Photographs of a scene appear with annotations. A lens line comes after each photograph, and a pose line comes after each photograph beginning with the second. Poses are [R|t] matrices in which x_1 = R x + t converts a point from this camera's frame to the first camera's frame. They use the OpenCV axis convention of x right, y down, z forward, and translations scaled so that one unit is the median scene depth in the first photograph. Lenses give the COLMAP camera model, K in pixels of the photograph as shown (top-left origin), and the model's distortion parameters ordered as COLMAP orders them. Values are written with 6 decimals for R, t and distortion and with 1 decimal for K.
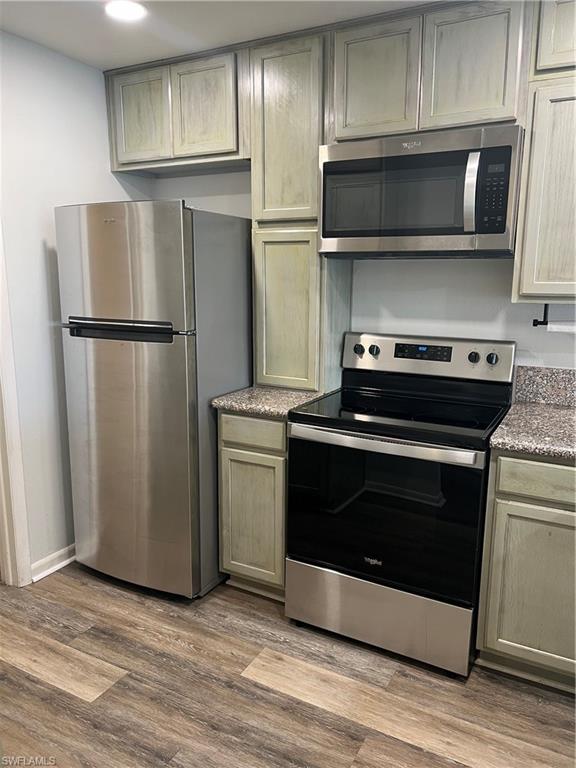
lens RADIAL K [[580.0, 0, 284.9], [0, 580.0, 385.0], [0, 0, 1]] dist [0.055282, -0.065172]
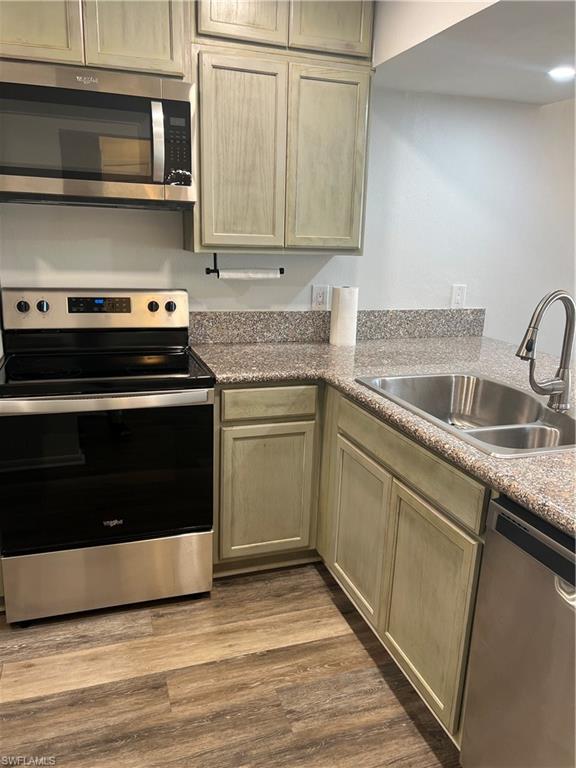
lens RADIAL K [[580.0, 0, 301.2], [0, 580.0, 387.3], [0, 0, 1]] dist [0.055282, -0.065172]
pose [[0.677706, -0.168289, 0.715816, -0.312999], [0.113593, 0.985733, 0.124202, -0.005239], [-0.726506, -0.002860, 0.687154, 0.112279]]
